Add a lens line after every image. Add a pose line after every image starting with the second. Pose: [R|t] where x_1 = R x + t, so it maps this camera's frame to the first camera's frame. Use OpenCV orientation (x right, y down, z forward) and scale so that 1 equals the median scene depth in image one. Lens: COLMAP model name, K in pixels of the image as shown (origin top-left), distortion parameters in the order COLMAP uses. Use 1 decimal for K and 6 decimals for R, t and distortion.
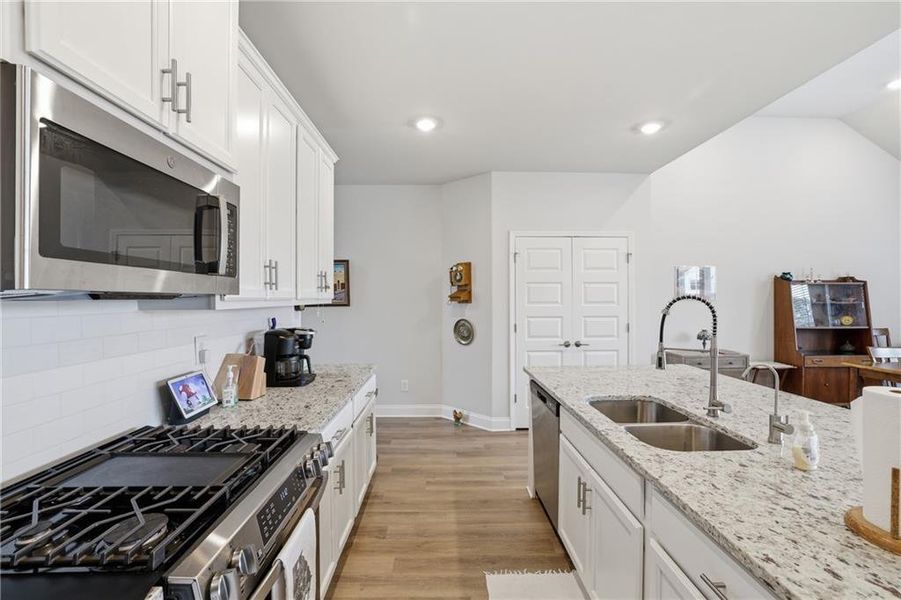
lens RADIAL K [[393.5, 0, 450.5], [0, 393.5, 300.0], [0, 0, 1]] dist [-0.010666, 0.000229]
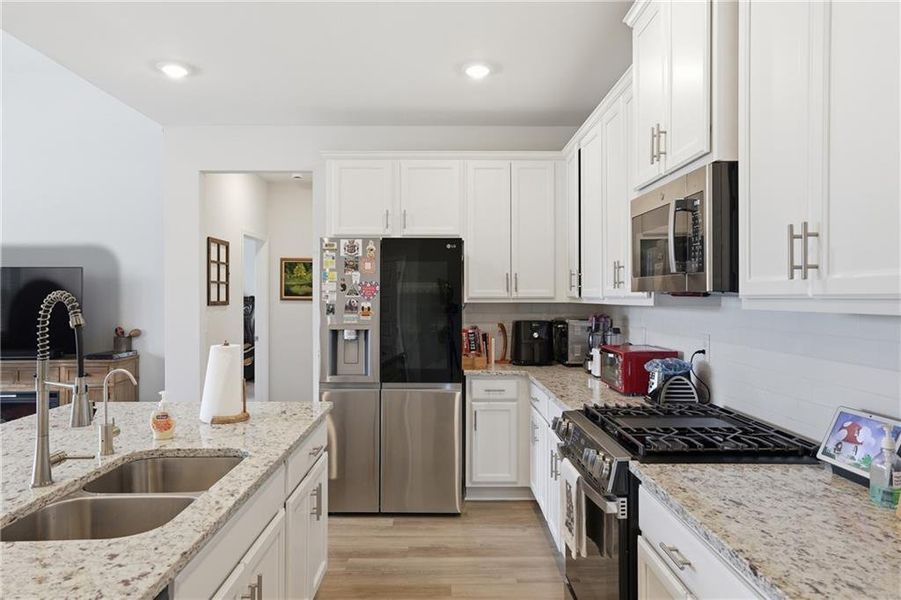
lens RADIAL K [[606.3, 0, 445.2], [0, 606.3, 300.2], [0, 0, 1]] dist [-0.038908, 0.085448]
pose [[-0.999869, 0.003442, 0.015809, 0.003655], [0.003613, 0.999935, 0.010779, -0.003498], [-0.015771, 0.010835, -0.999817, 0.793304]]
